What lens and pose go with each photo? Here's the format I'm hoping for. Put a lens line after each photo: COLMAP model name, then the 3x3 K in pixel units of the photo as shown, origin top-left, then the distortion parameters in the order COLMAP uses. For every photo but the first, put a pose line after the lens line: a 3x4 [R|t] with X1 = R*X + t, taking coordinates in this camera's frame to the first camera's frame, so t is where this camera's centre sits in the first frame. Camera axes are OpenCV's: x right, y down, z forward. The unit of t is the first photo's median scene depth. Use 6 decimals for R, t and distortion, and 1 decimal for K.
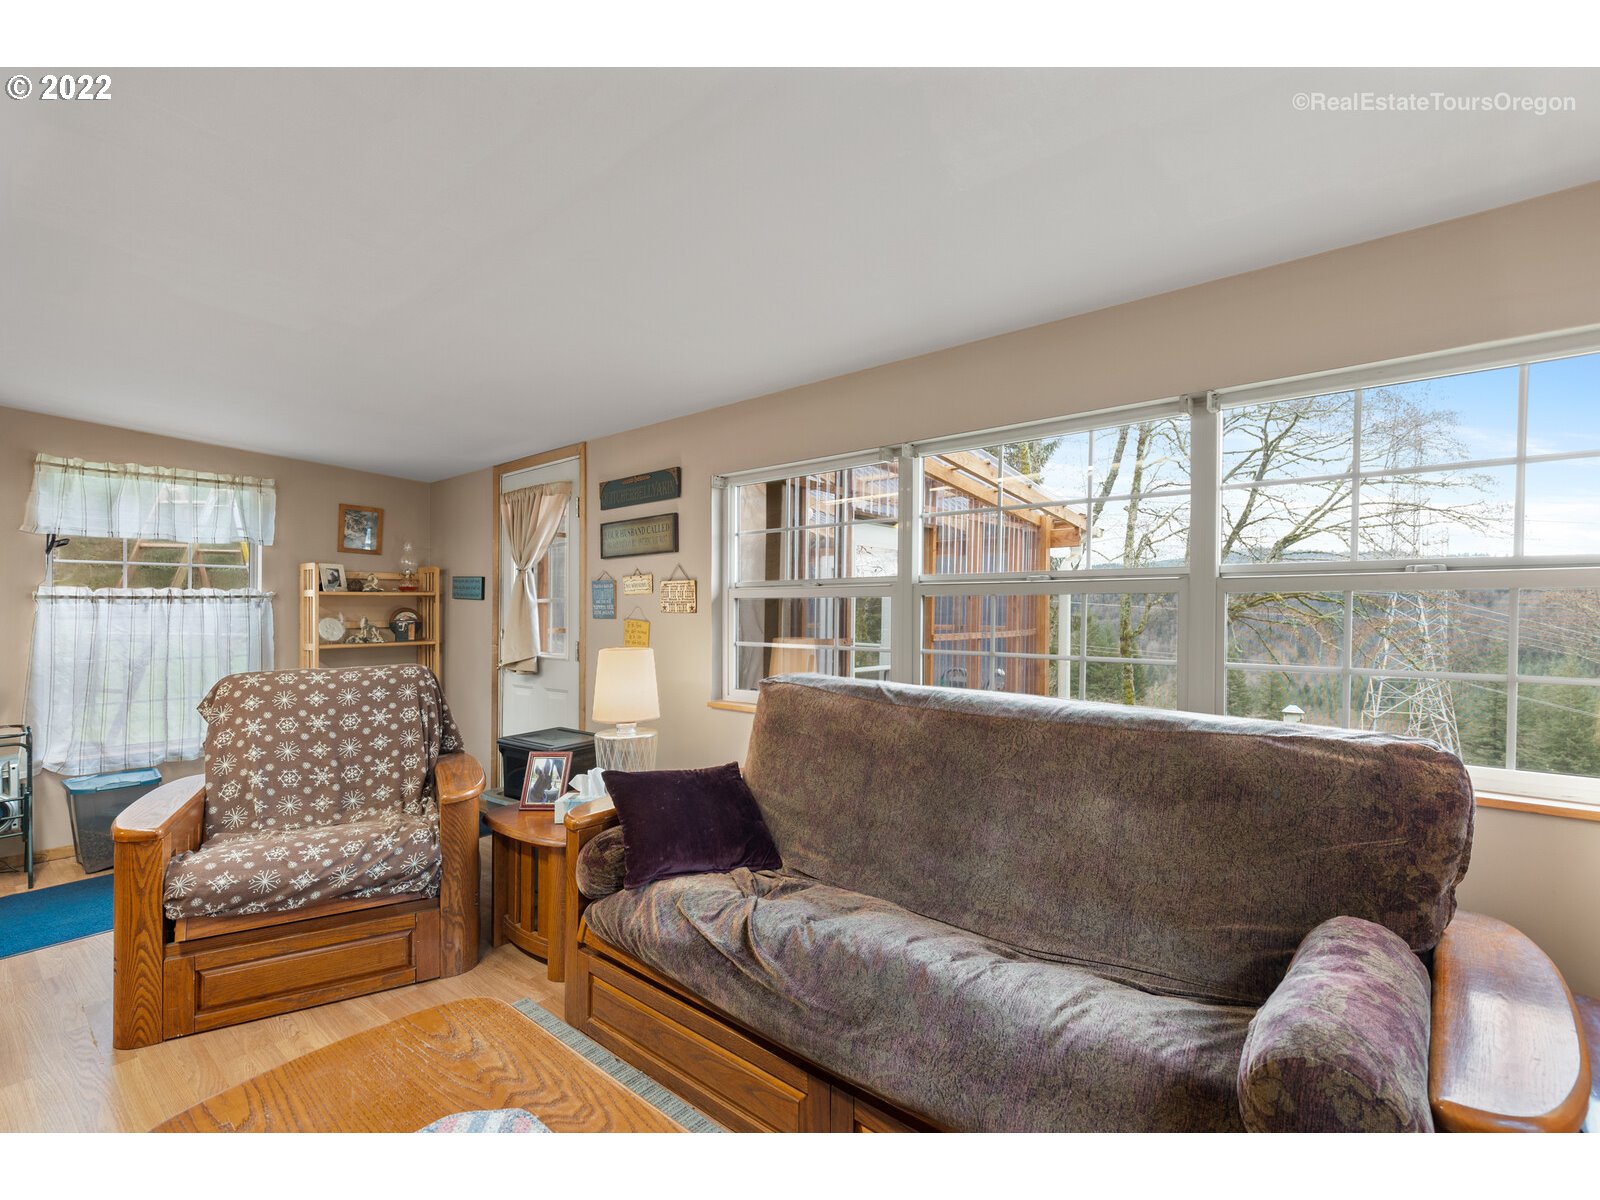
lens RADIAL K [[734.8, 0, 782.8], [0, 734.8, 600.8], [0, 0, 1]] dist [-0.000409, 0.000559]
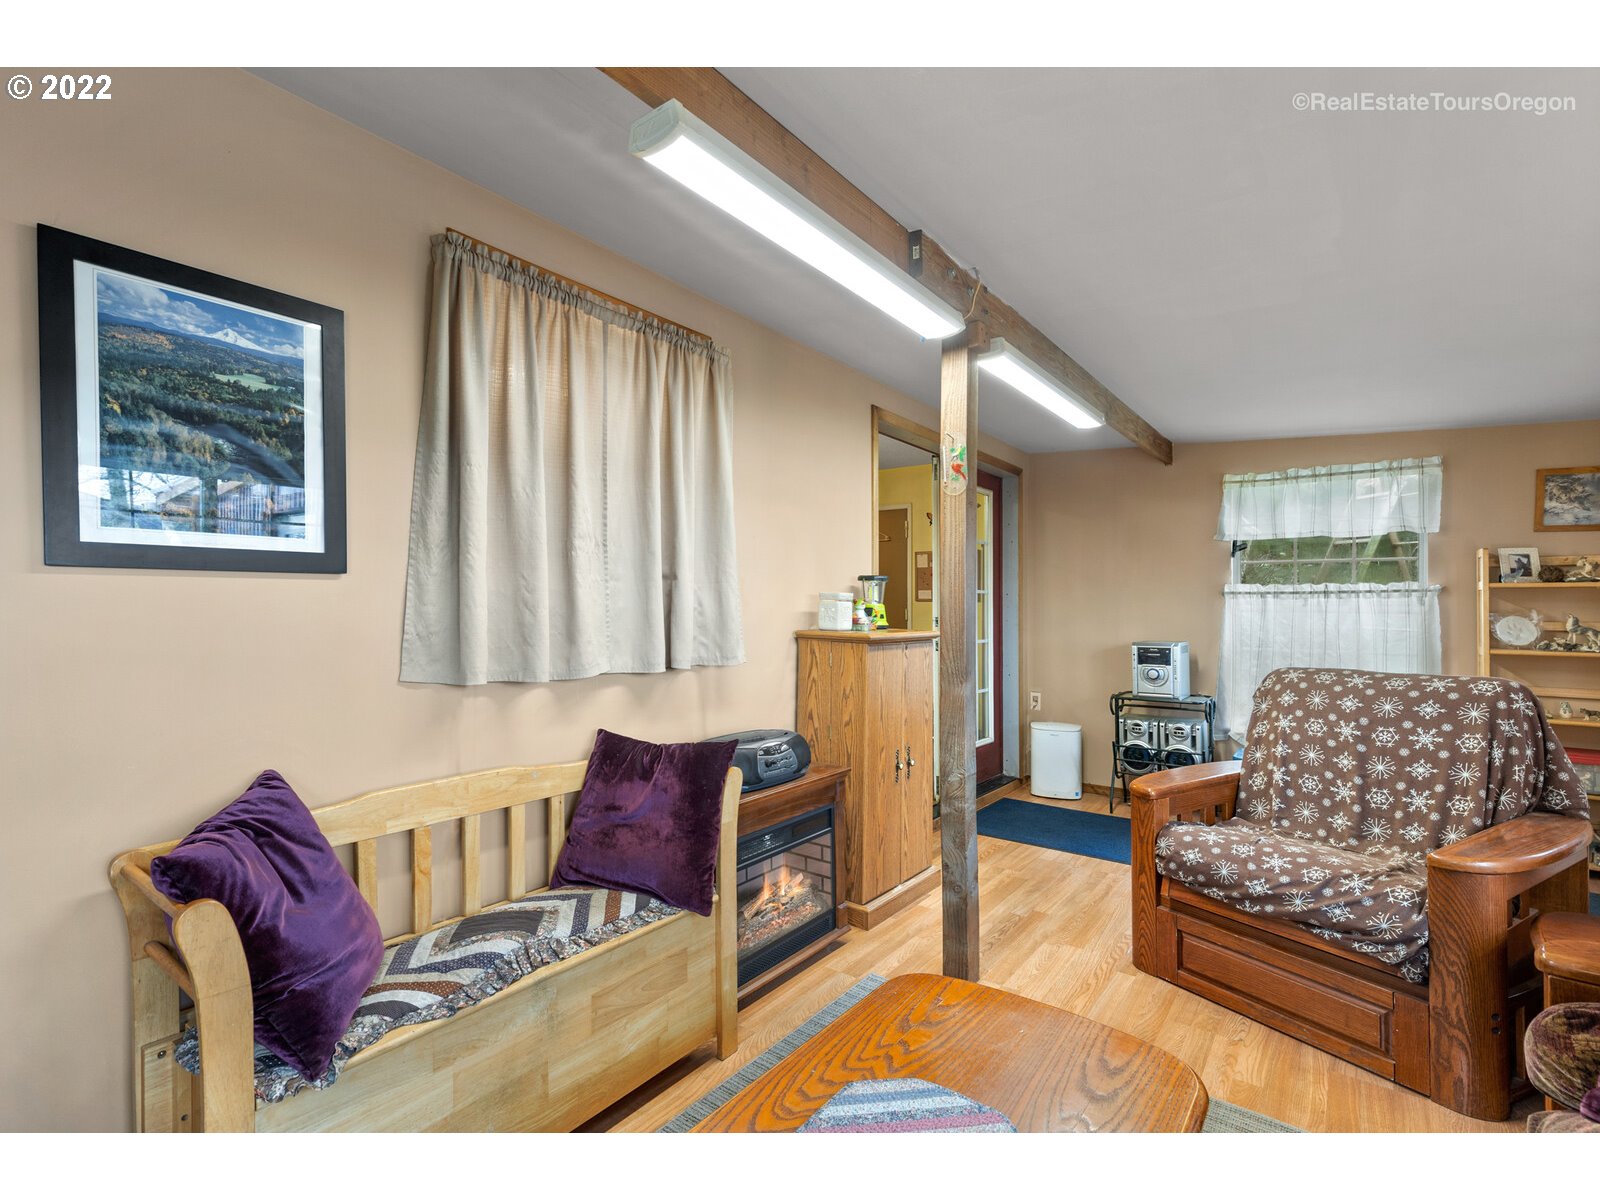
lens RADIAL K [[734.8, 0, 782.8], [0, 734.8, 600.8], [0, 0, 1]] dist [-0.000409, 0.000559]
pose [[0.068089, -0.000088, -0.997679, 0.205754], [0.002234, 0.999998, 0.000064, 0.008141], [0.997677, -0.002233, 0.068089, 0.265649]]
